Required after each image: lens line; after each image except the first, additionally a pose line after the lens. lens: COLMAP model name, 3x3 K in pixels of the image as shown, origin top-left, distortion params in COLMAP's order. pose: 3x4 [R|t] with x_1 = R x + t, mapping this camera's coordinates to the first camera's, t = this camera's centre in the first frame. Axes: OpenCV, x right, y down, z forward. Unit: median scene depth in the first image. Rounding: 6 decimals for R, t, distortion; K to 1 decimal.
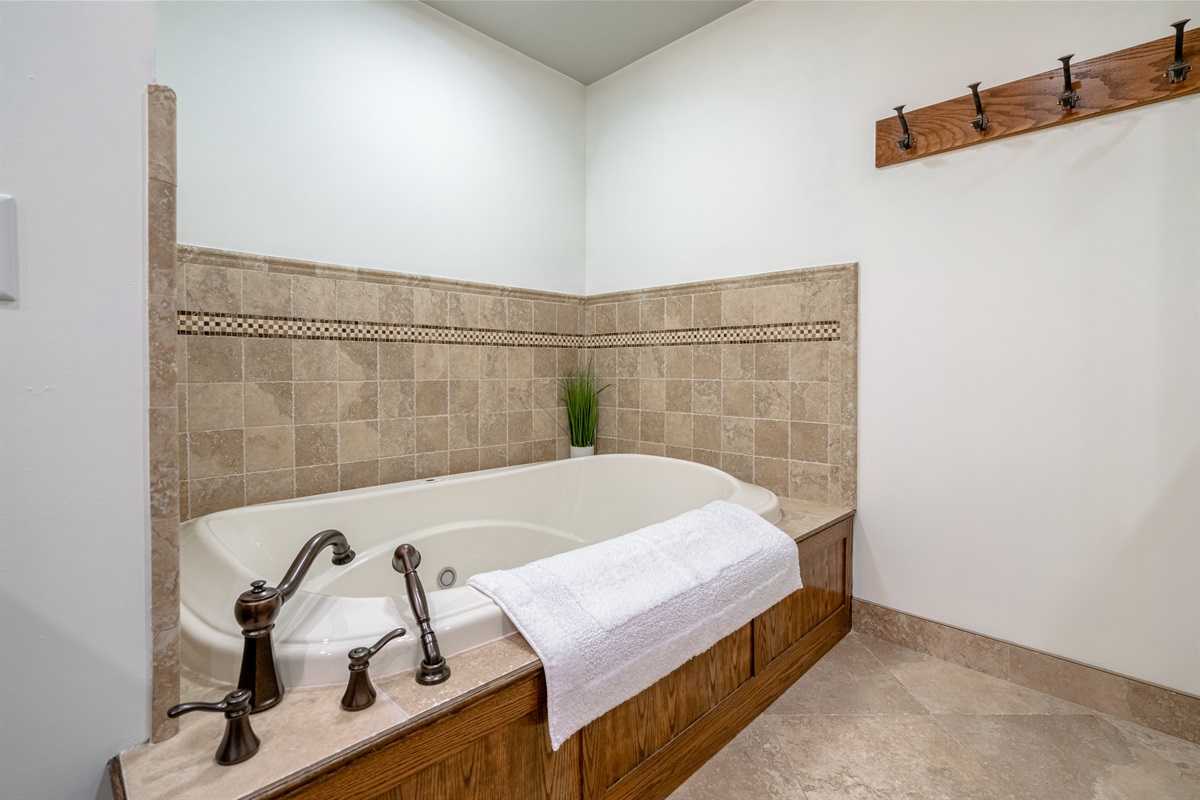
lens RADIAL K [[548.9, 0, 576.1], [0, 548.9, 379.1], [0, 0, 1]] dist [0.000936, 0.000202]
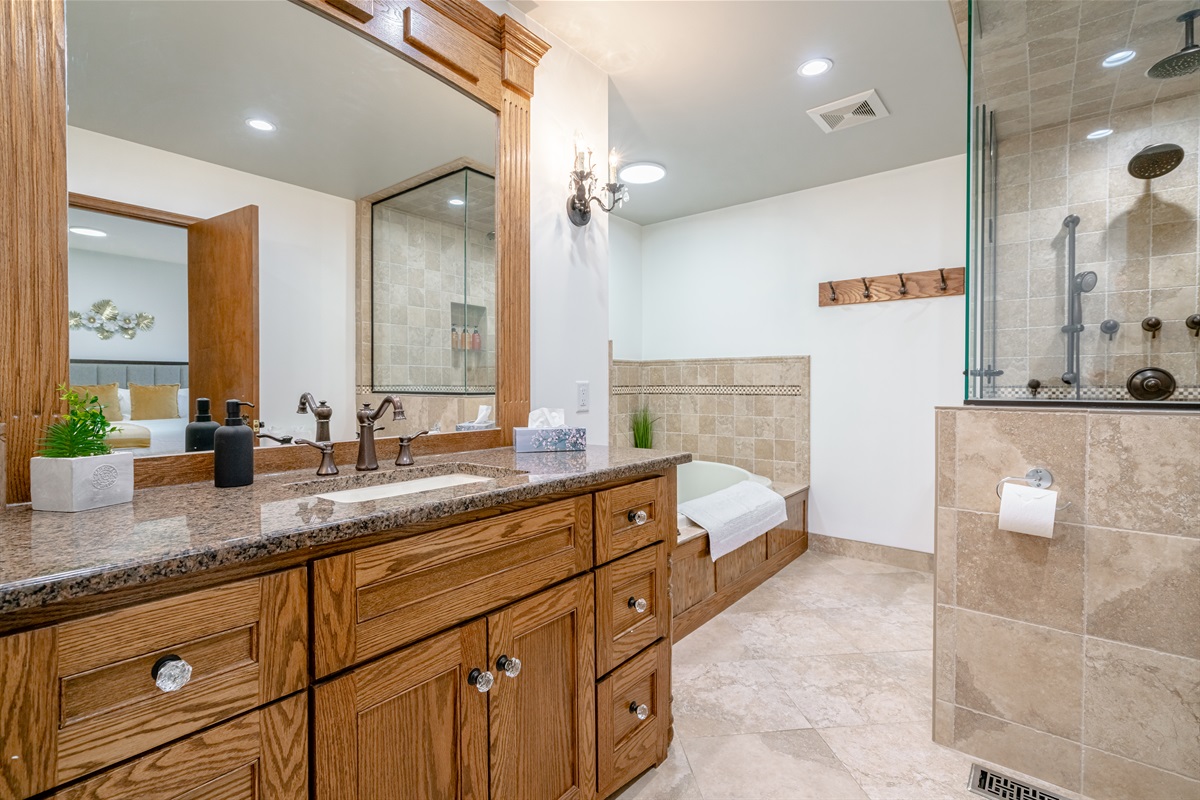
lens RADIAL K [[535.5, 0, 597.3], [0, 535.5, 397.5], [0, 0, 1]] dist [-0.002910, -0.000093]
pose [[0.992983, -0.005689, 0.118119, -0.424525], [0.005554, 0.999983, 0.001475, -0.071338], [-0.118126, -0.000809, 0.992998, -0.729446]]
